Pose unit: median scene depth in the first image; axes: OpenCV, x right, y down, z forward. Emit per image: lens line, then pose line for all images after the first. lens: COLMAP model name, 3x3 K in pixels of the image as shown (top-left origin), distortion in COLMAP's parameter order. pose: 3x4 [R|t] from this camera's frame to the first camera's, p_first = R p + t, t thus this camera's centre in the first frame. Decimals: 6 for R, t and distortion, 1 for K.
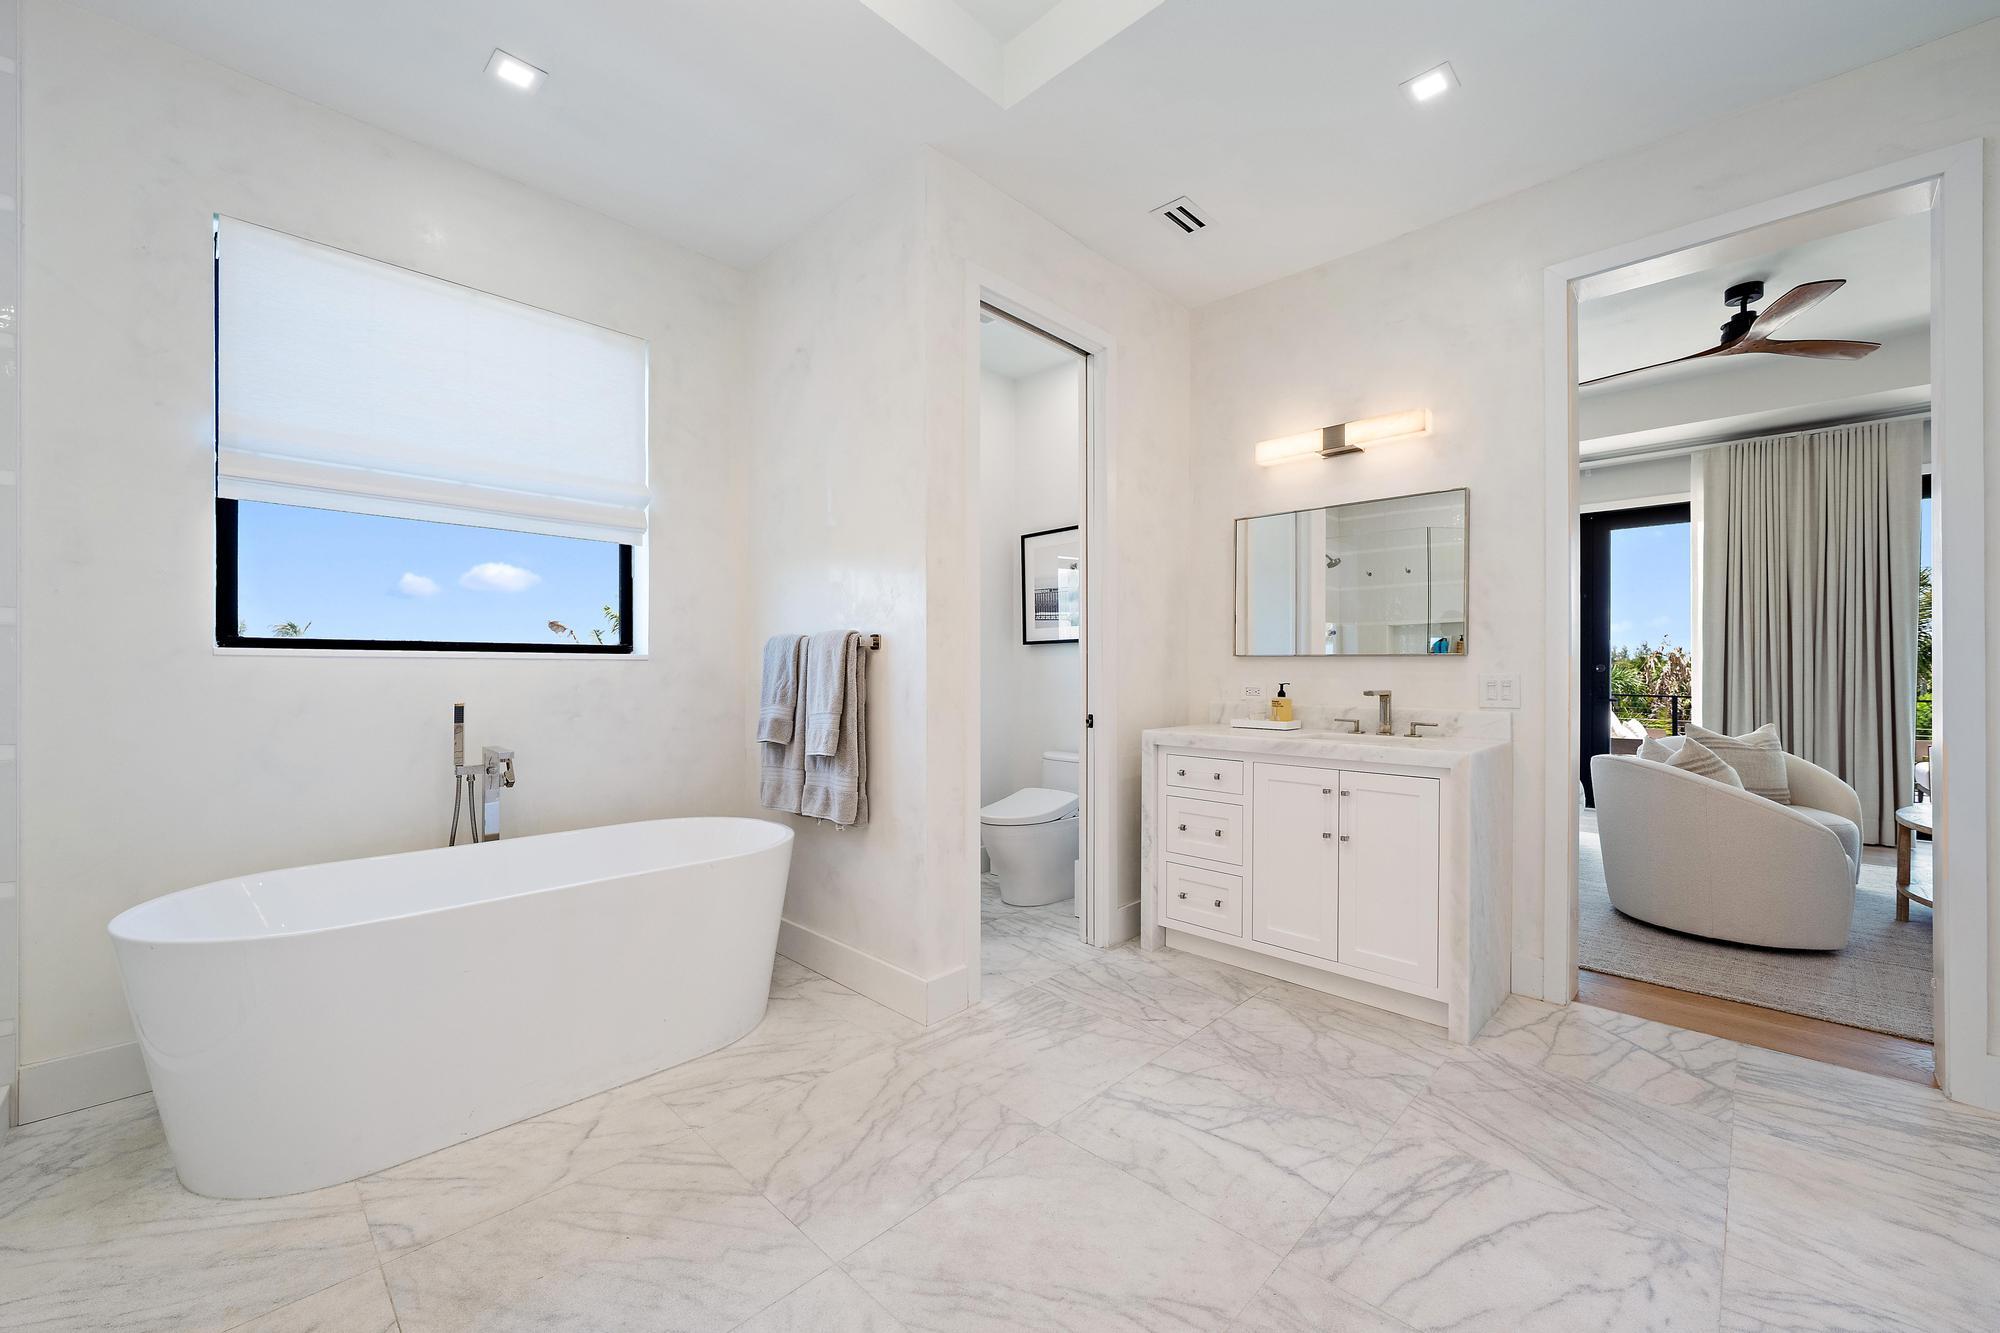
lens RADIAL K [[785.6, 0, 1000.5], [0, 785.6, 665.2], [0, 0, 1]] dist [-0.006354, 0.002985]
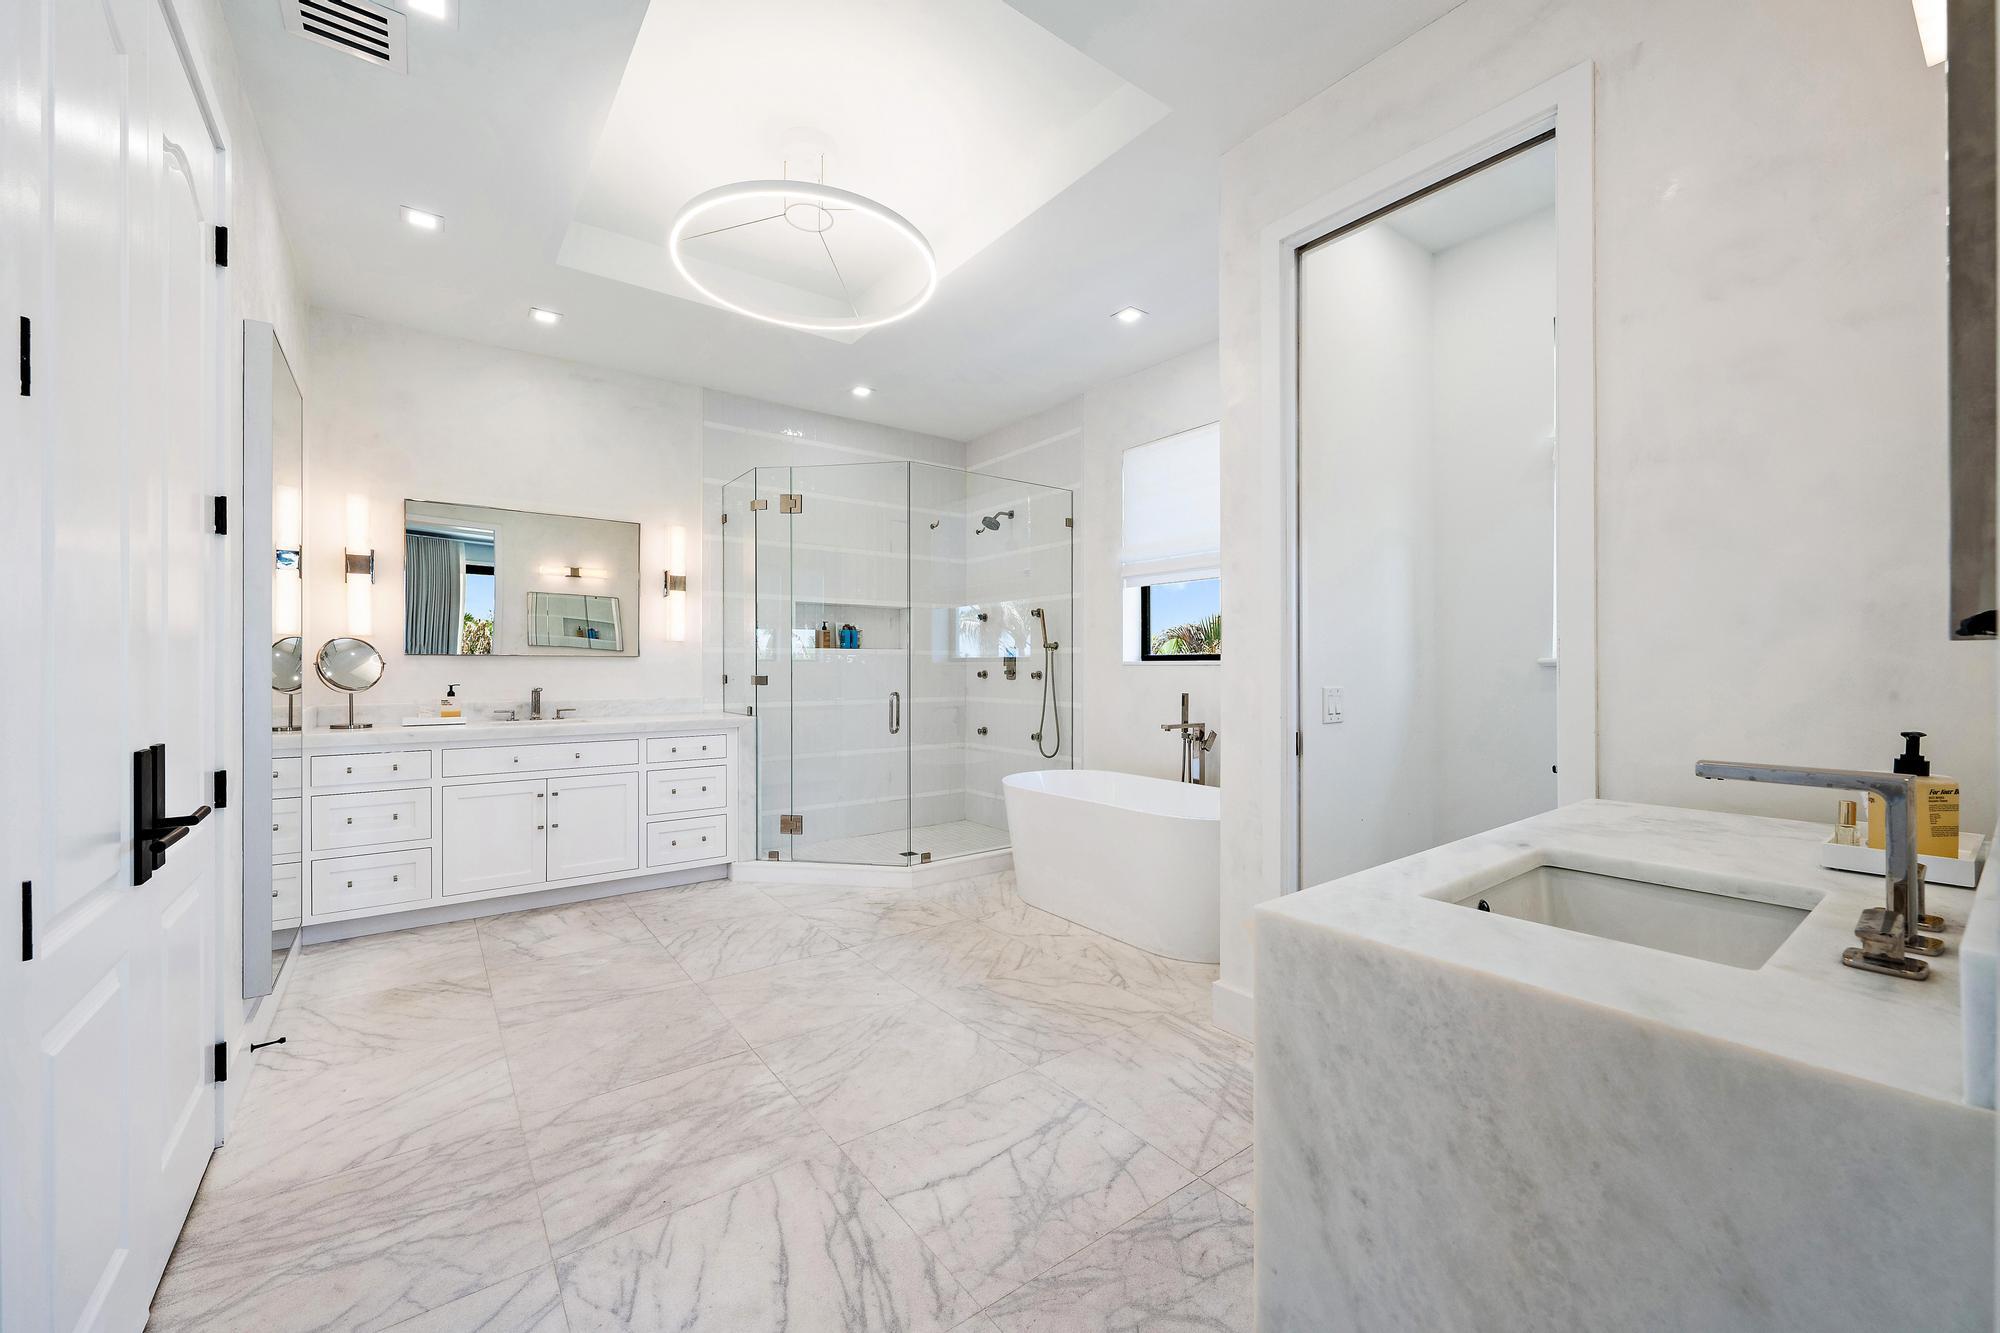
lens RADIAL K [[785.6, 0, 1006.1], [0, 785.6, 664.7], [0, 0, 1]] dist [-0.006354, 0.002985]
pose [[-0.151861, -0.000754, -0.988402, 1.321314], [0.004115, 0.999991, -0.001395, -0.013484], [0.988393, -0.004279, -0.151857, 1.230376]]
